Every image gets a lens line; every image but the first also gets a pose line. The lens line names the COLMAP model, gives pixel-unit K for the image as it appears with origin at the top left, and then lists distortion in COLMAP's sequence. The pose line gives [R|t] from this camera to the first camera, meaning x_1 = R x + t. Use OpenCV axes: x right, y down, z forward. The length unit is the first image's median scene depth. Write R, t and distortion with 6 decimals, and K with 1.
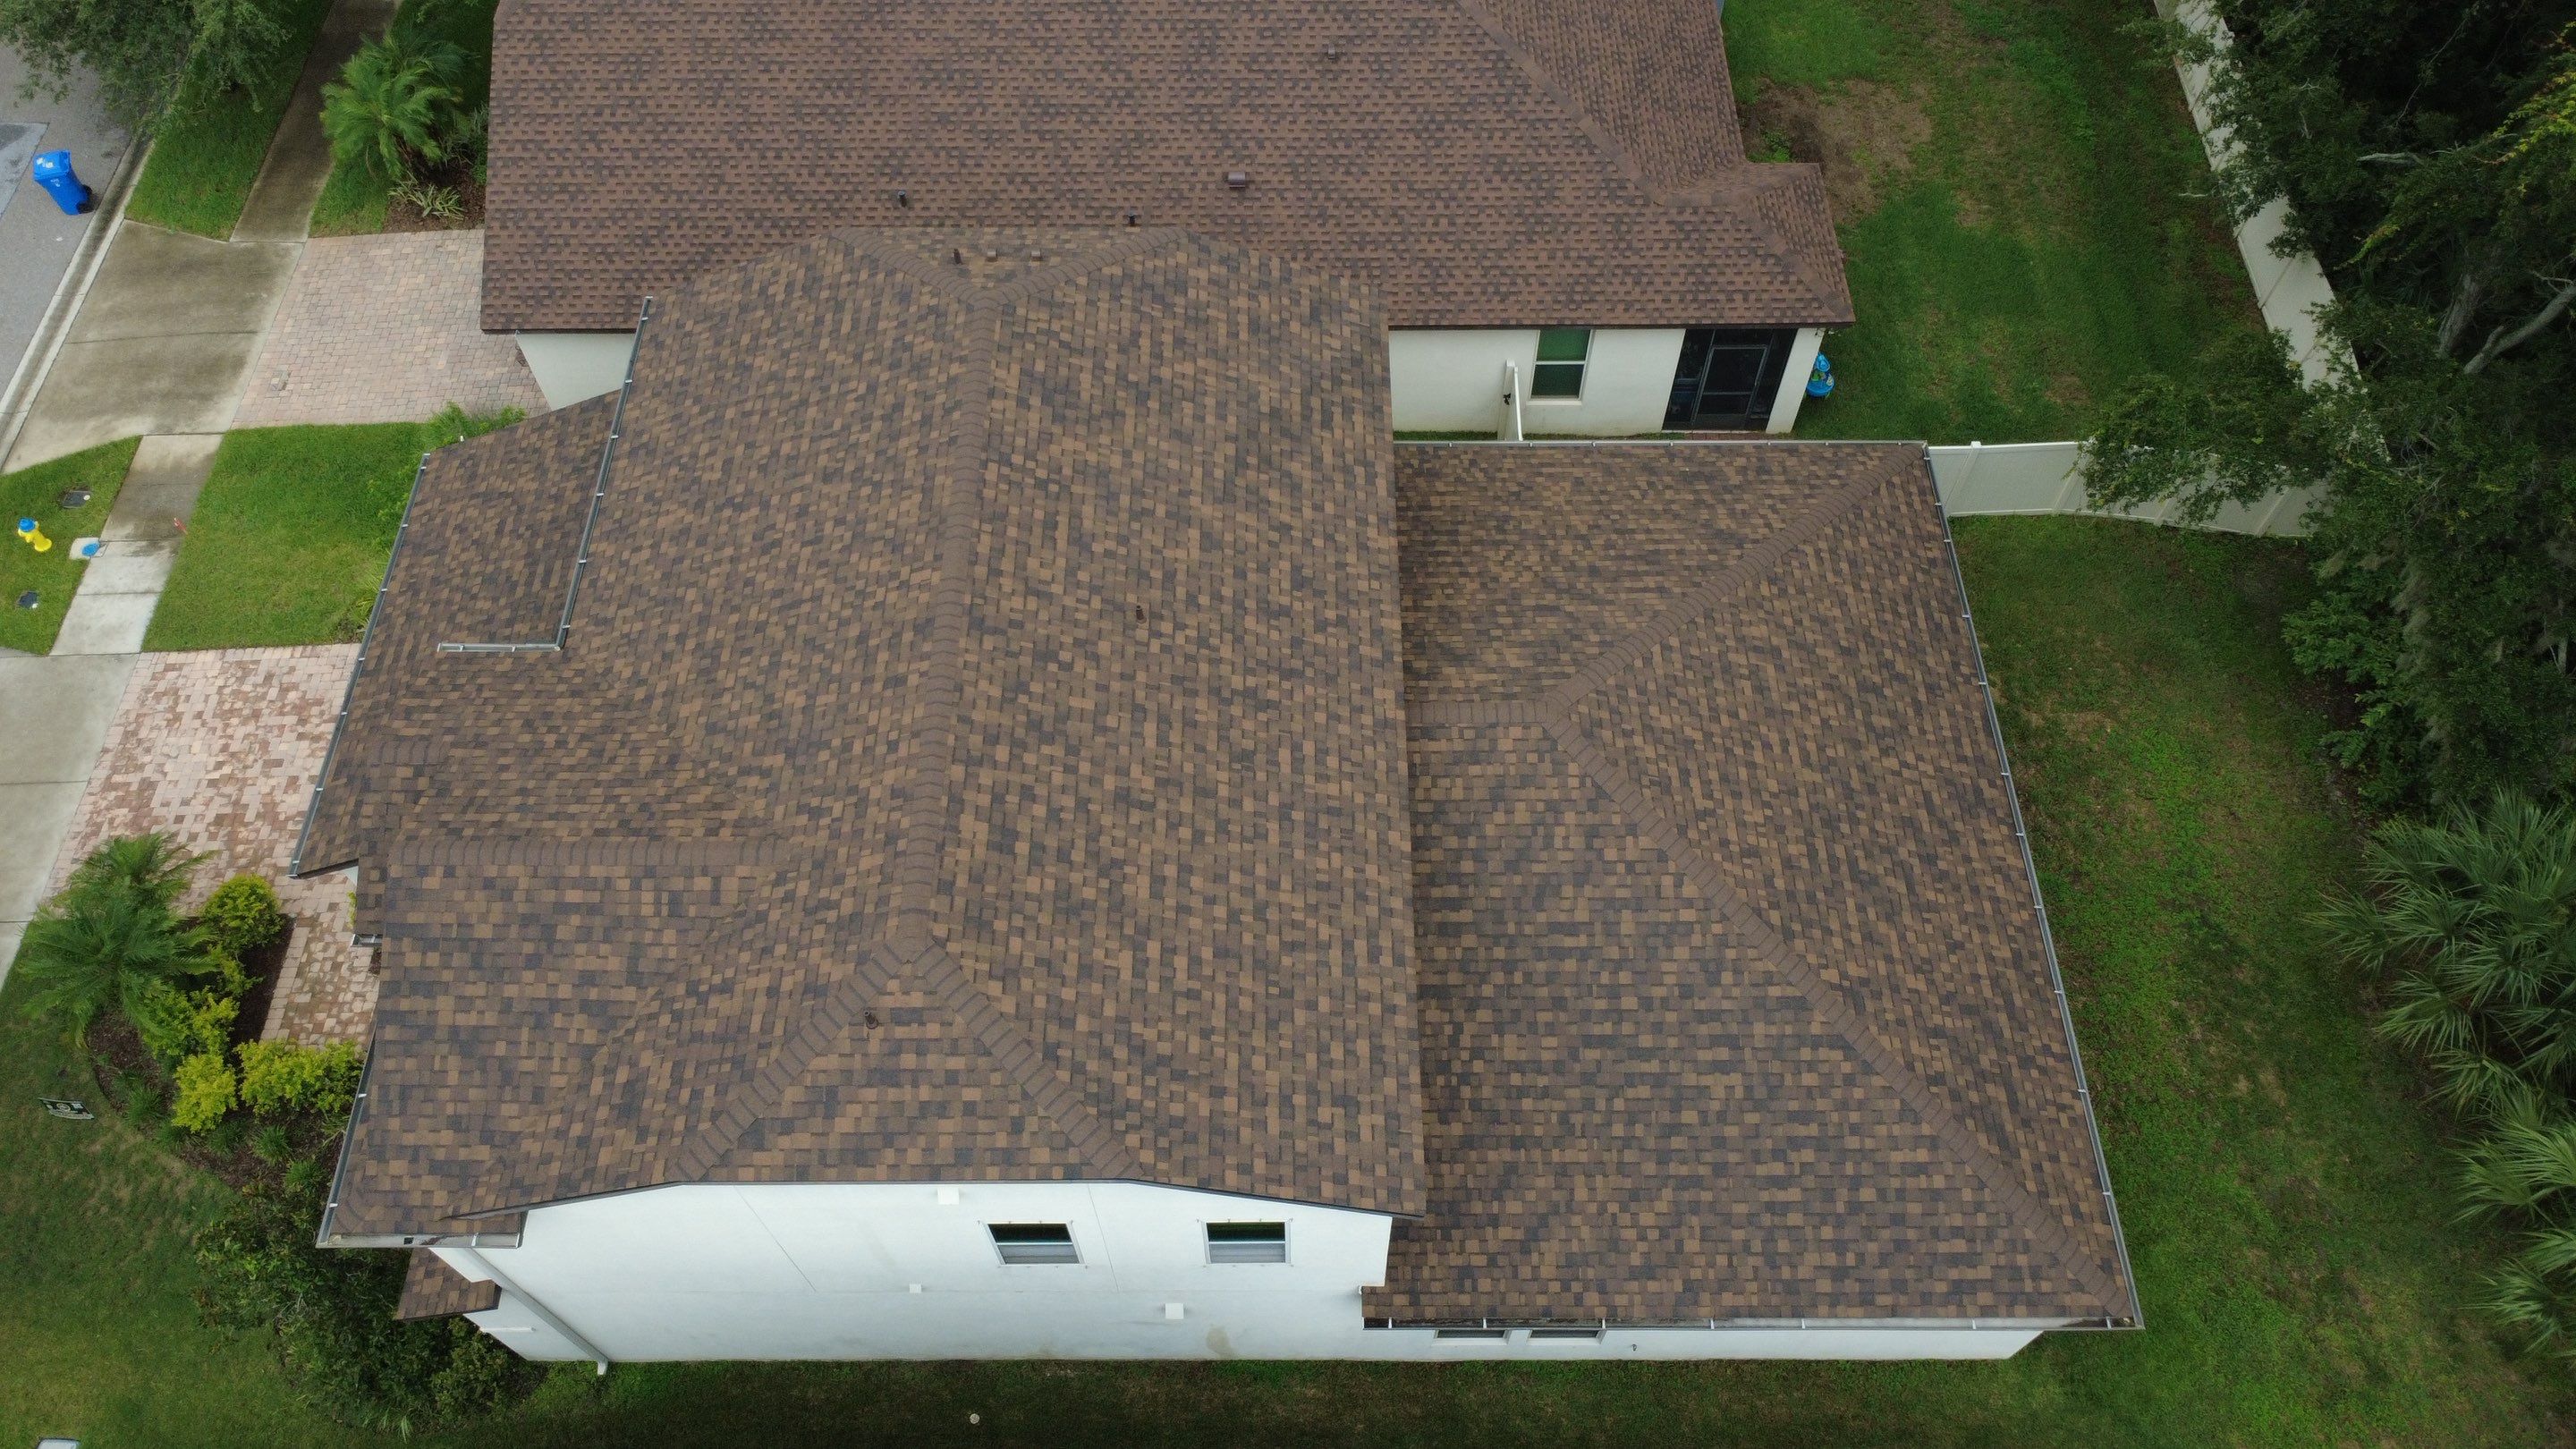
lens RADIAL K [[1874.8, 0, 1283.3], [0, 1874.8, 720.8], [0, 0, 1]] dist [-0.003568, 0.005891]
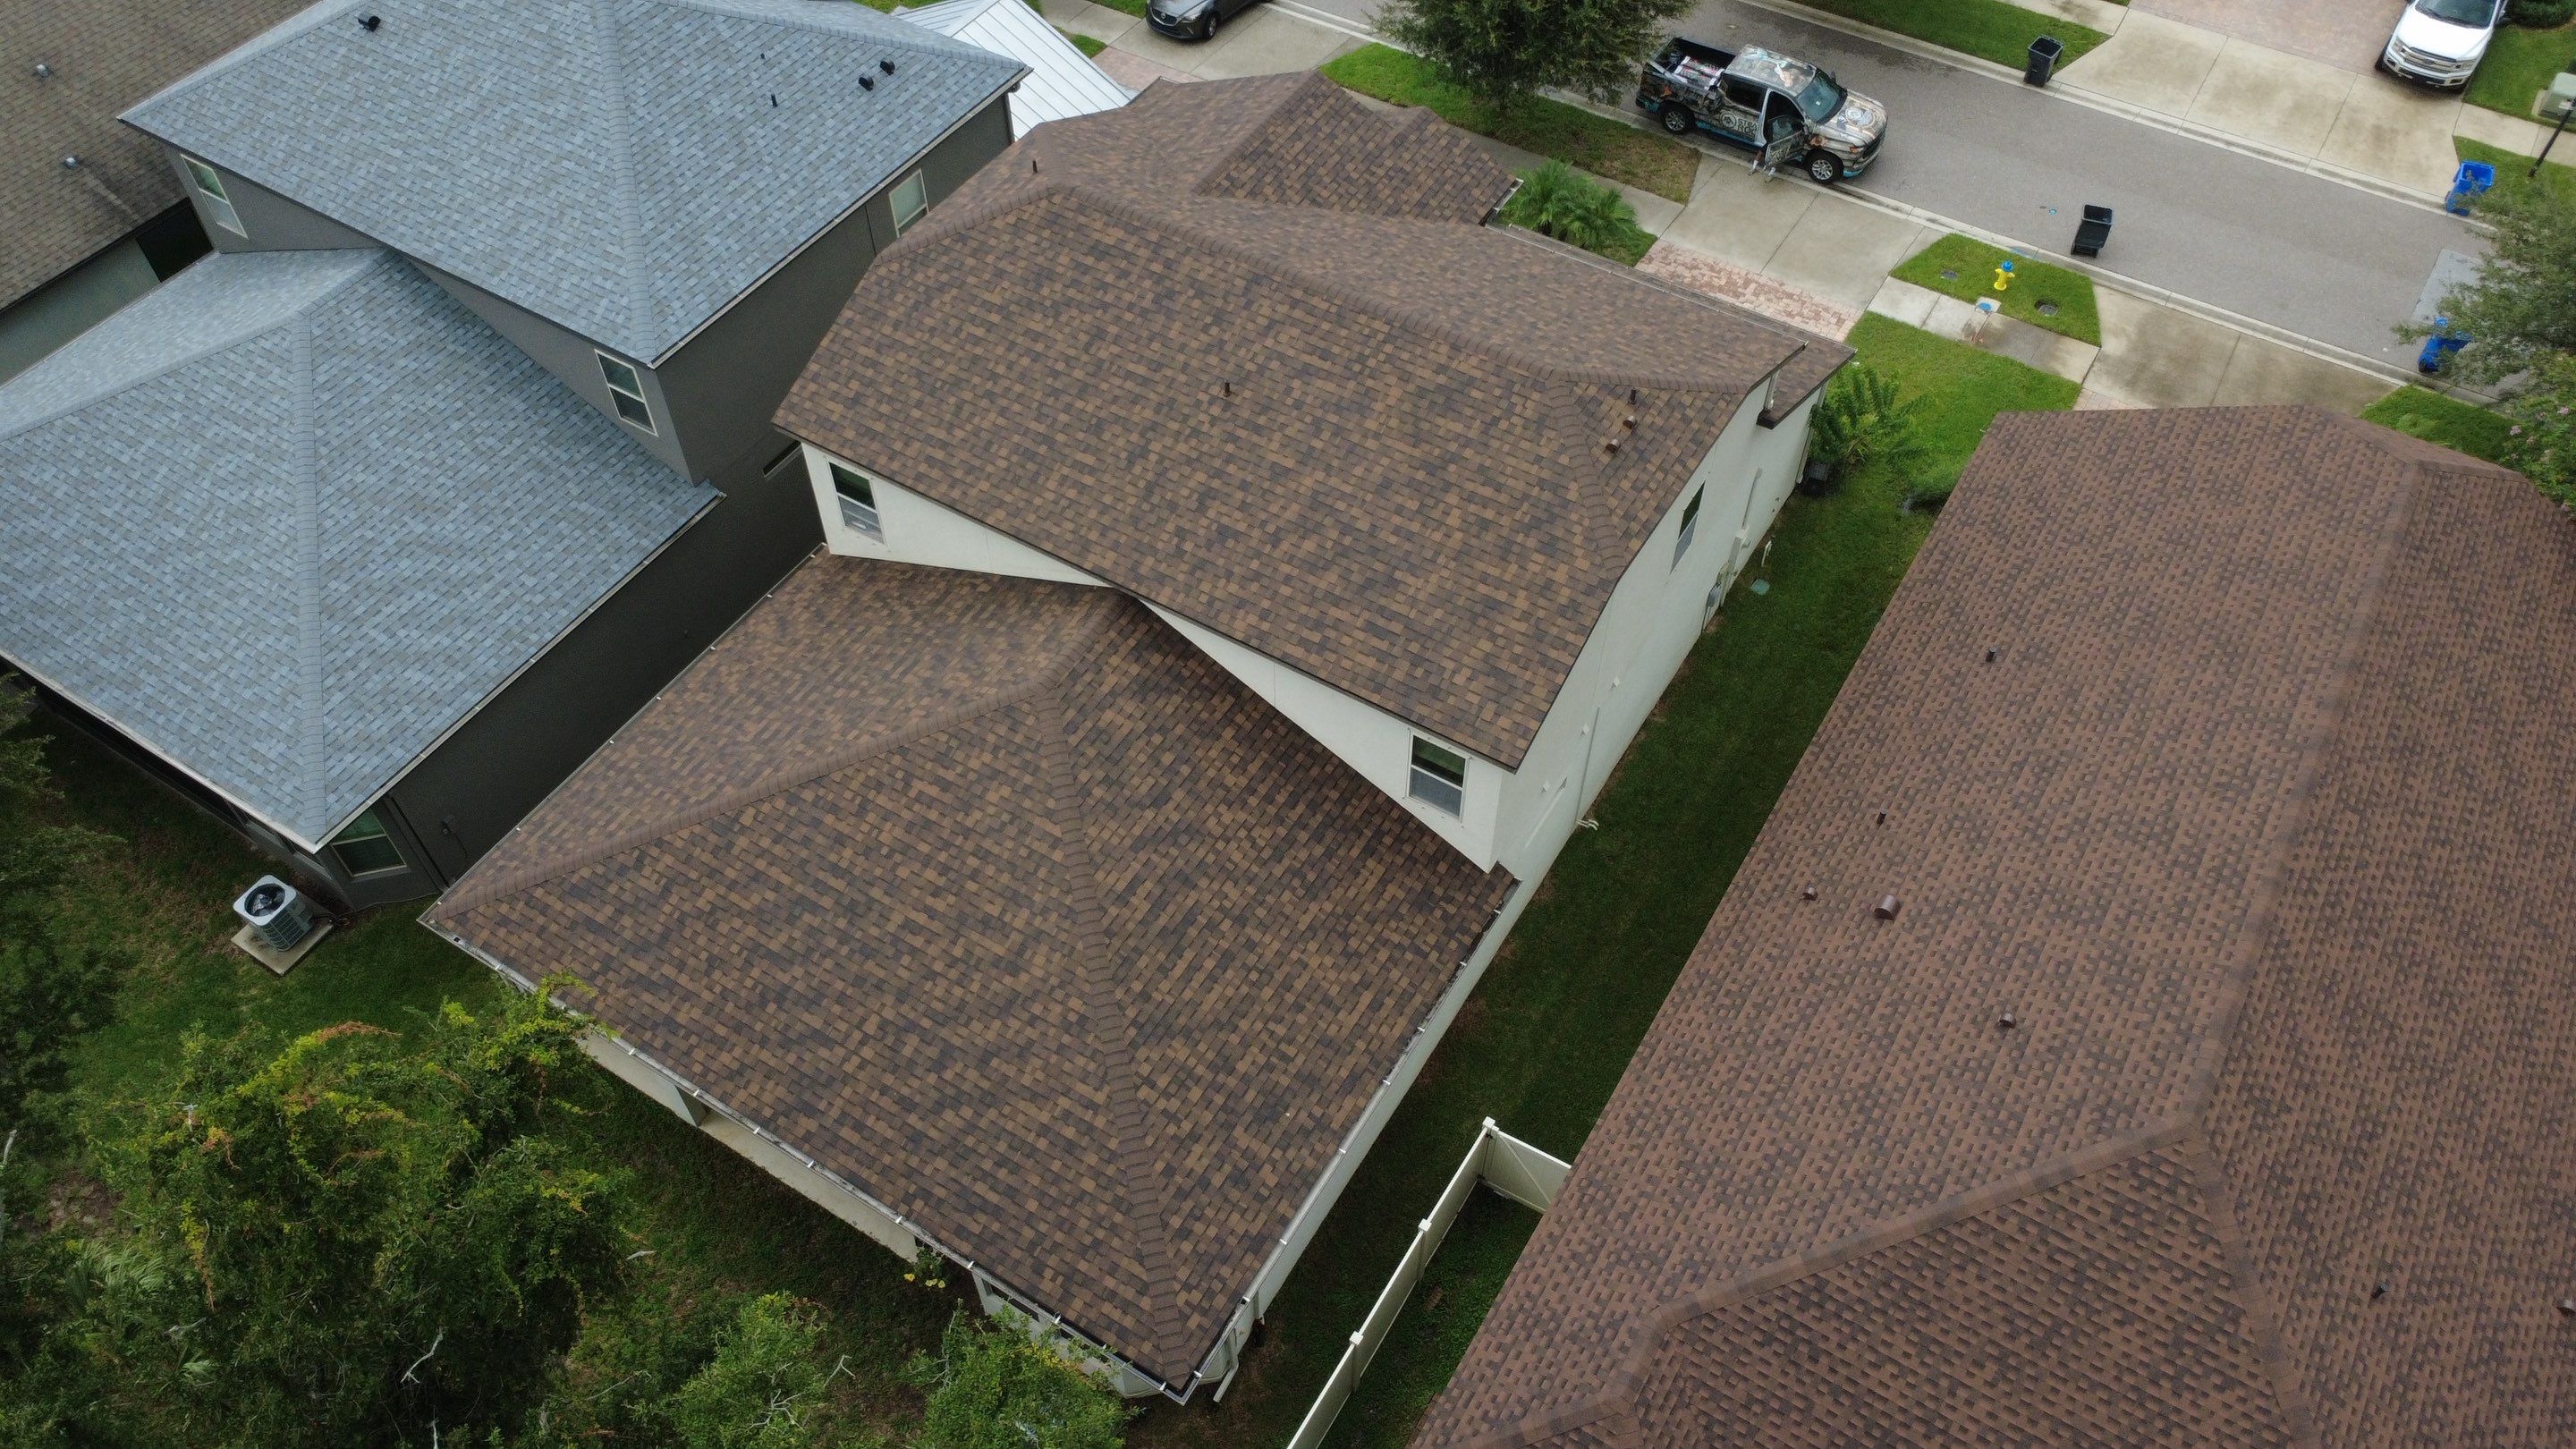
lens RADIAL K [[1874.8, 0, 1283.3], [0, 1874.8, 720.8], [0, 0, 1]] dist [-0.003568, 0.005891]
pose [[-0.526224, 0.665607, -0.529203, 0.695998], [-0.712439, -0.005338, 0.701714, -0.933896], [0.464240, 0.746284, 0.477013, 0.538237]]
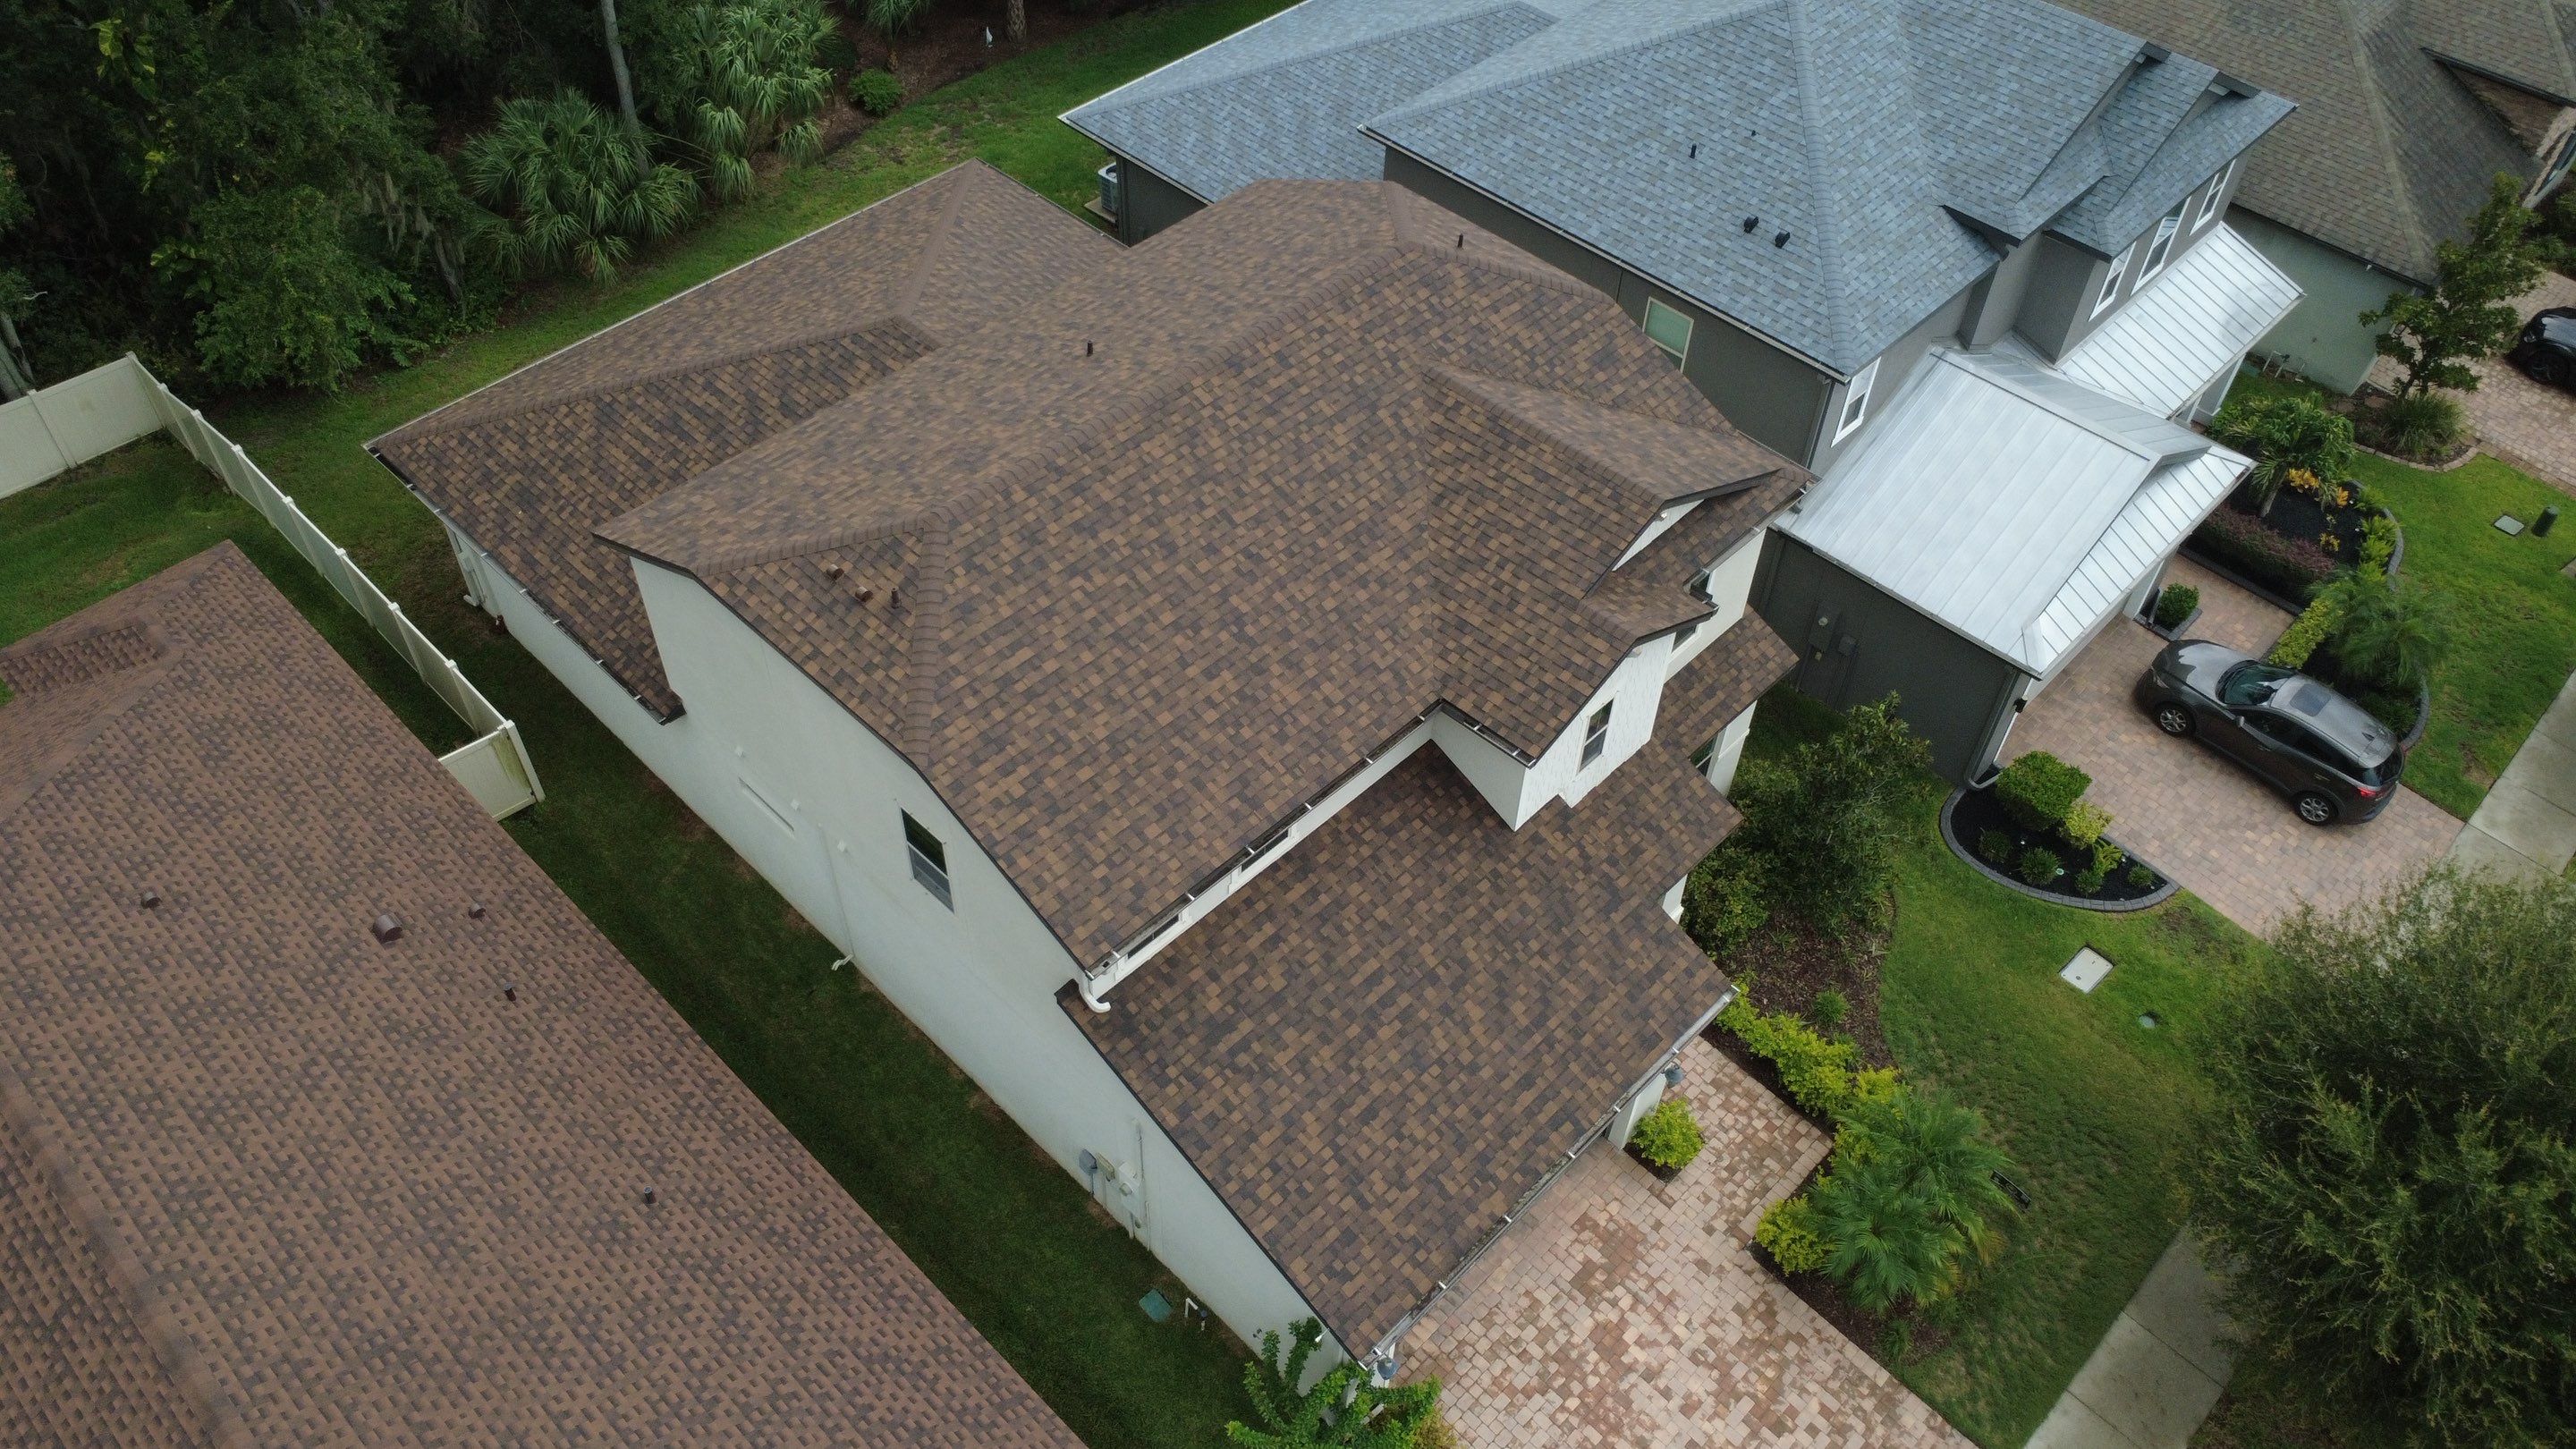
lens RADIAL K [[1874.8, 0, 1283.3], [0, 1874.8, 720.8], [0, 0, 1]] dist [-0.003568, 0.005891]
pose [[-0.715191, -0.521581, 0.465247, -0.820049], [0.577375, -0.065768, 0.813826, -0.946978], [-0.393878, 0.850663, 0.348185, 0.684025]]
